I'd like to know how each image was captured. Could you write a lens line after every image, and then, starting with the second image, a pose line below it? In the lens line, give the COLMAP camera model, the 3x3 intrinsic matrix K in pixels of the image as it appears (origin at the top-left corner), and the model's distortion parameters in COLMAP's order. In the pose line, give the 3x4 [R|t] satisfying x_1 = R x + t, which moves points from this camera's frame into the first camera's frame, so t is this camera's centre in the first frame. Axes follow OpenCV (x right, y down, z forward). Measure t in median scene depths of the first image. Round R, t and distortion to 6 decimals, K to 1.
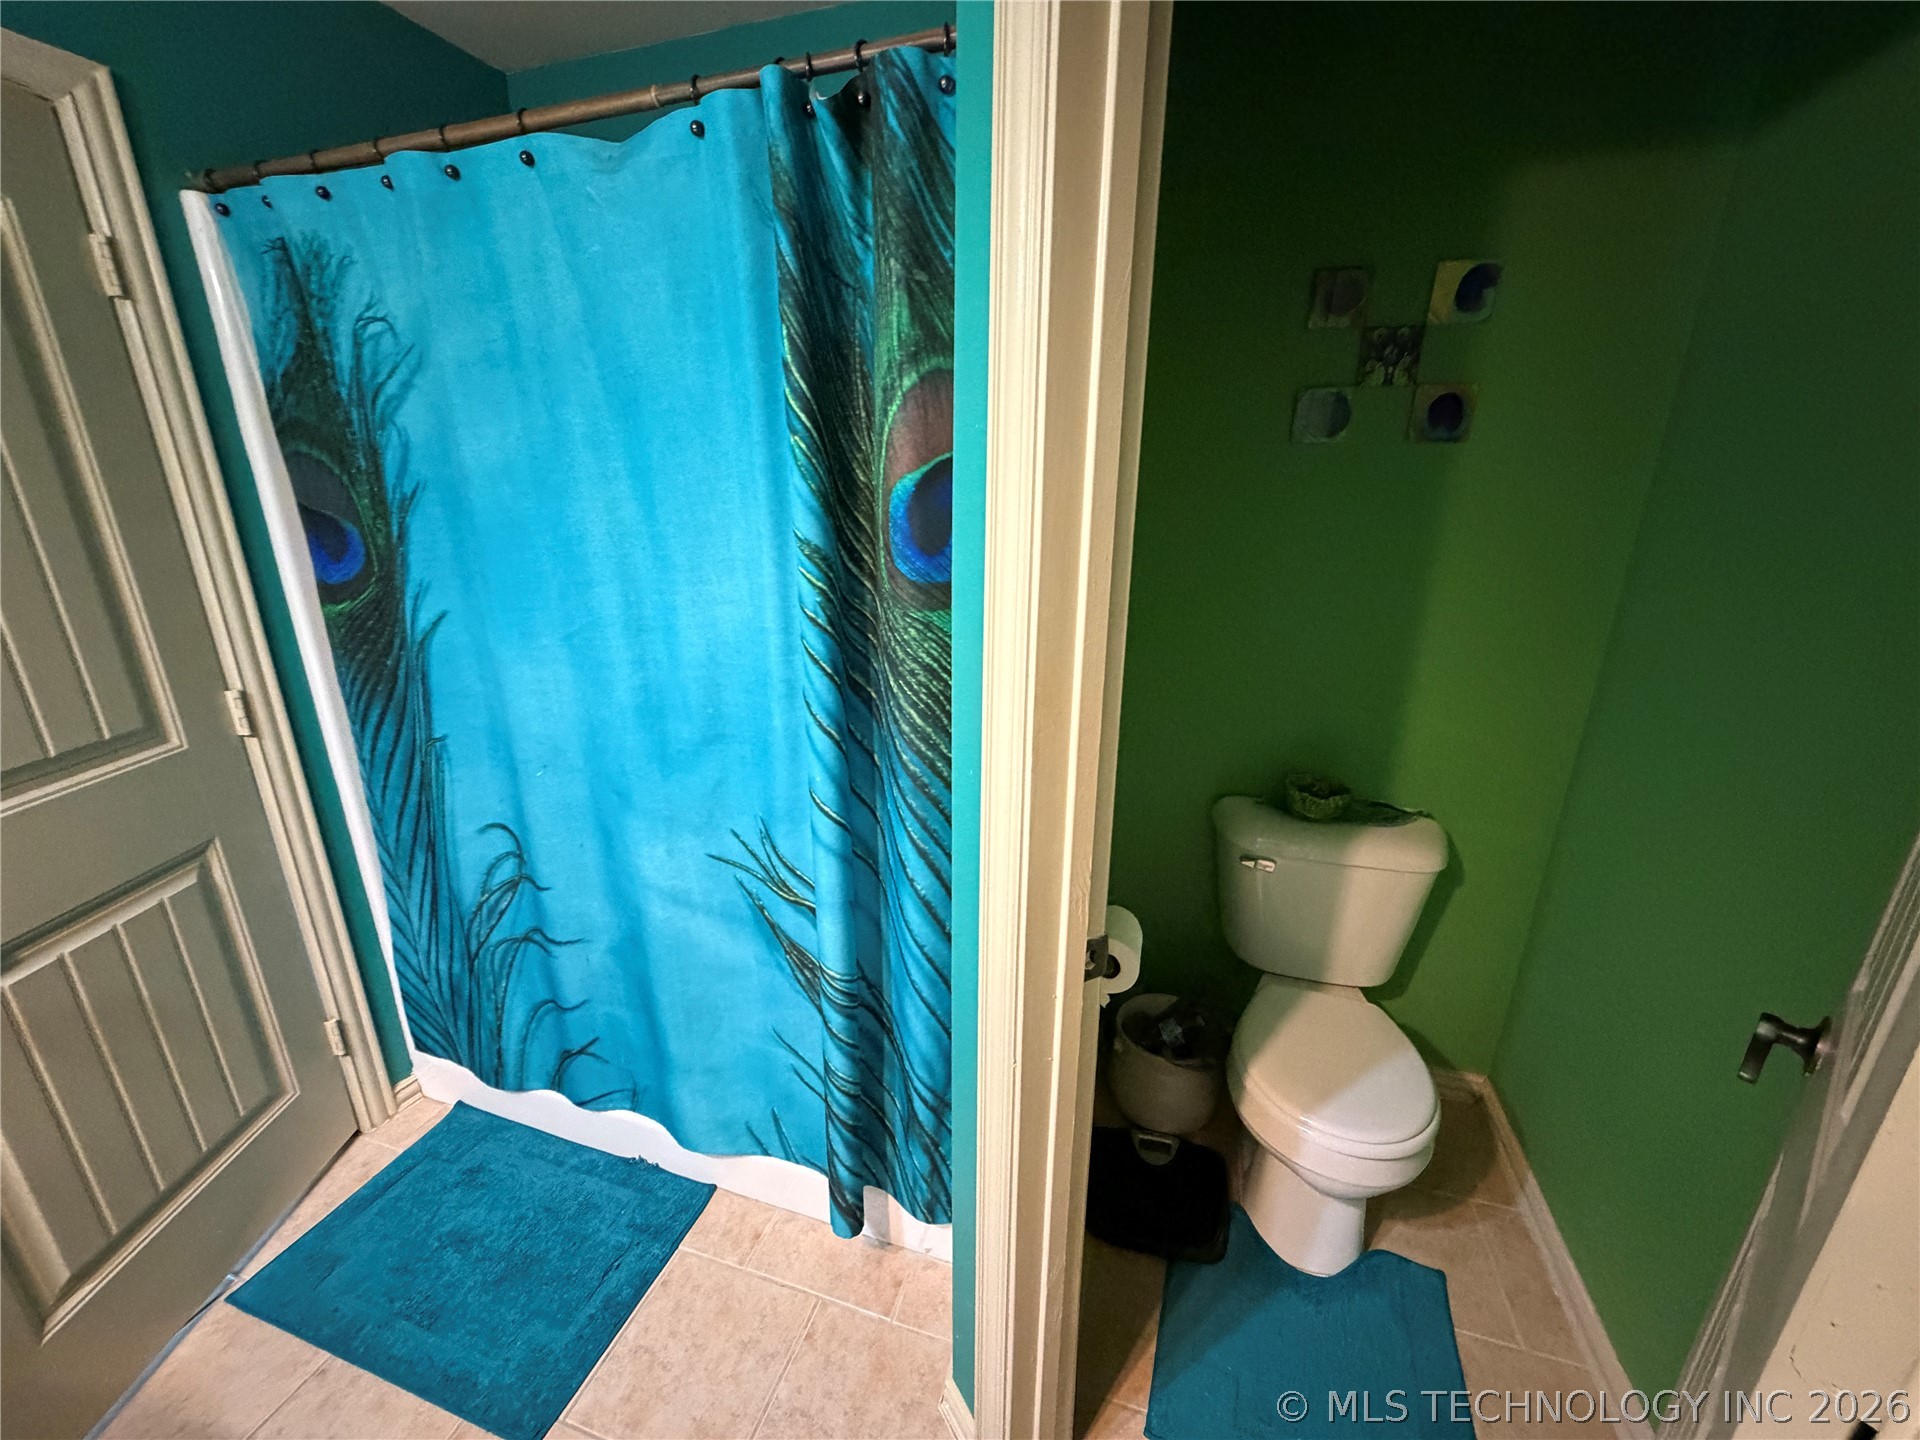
lens RADIAL K [[765.9, 0, 951.0], [0, 765.9, 721.9], [0, 0, 1]] dist [0.002968, -0.000146]
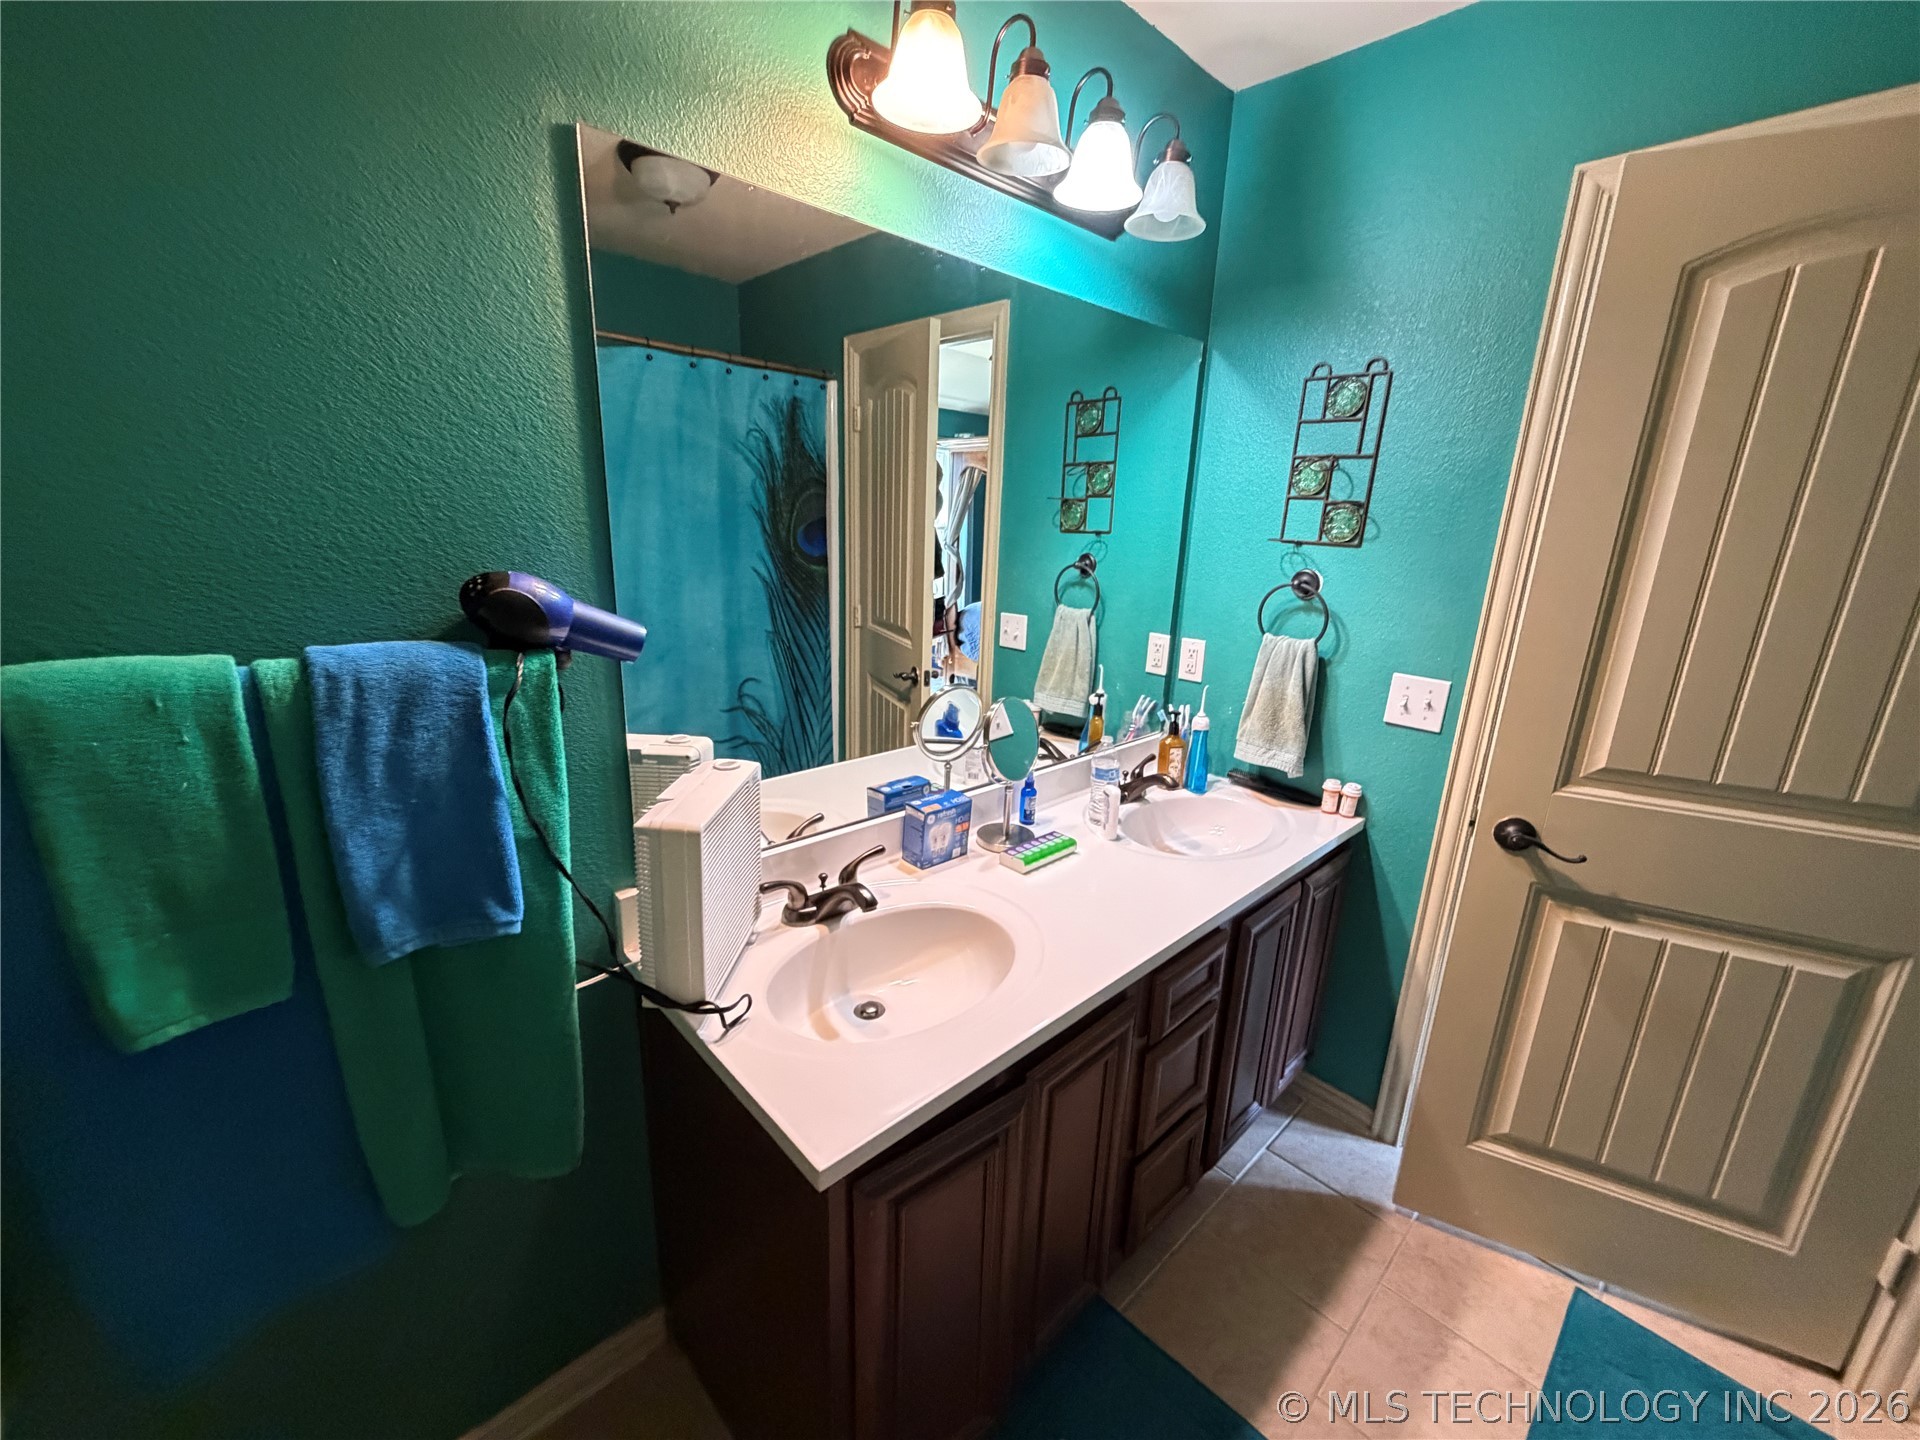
lens RADIAL K [[765.9, 0, 953.8], [0, 765.9, 717.3], [0, 0, 1]] dist [0.002968, -0.000146]
pose [[-0.476013, 0.219089, -0.851711, 0.207308], [-0.294268, 0.872966, 0.389019, -0.100901], [0.828745, 0.435809, -0.351073, 0.322991]]
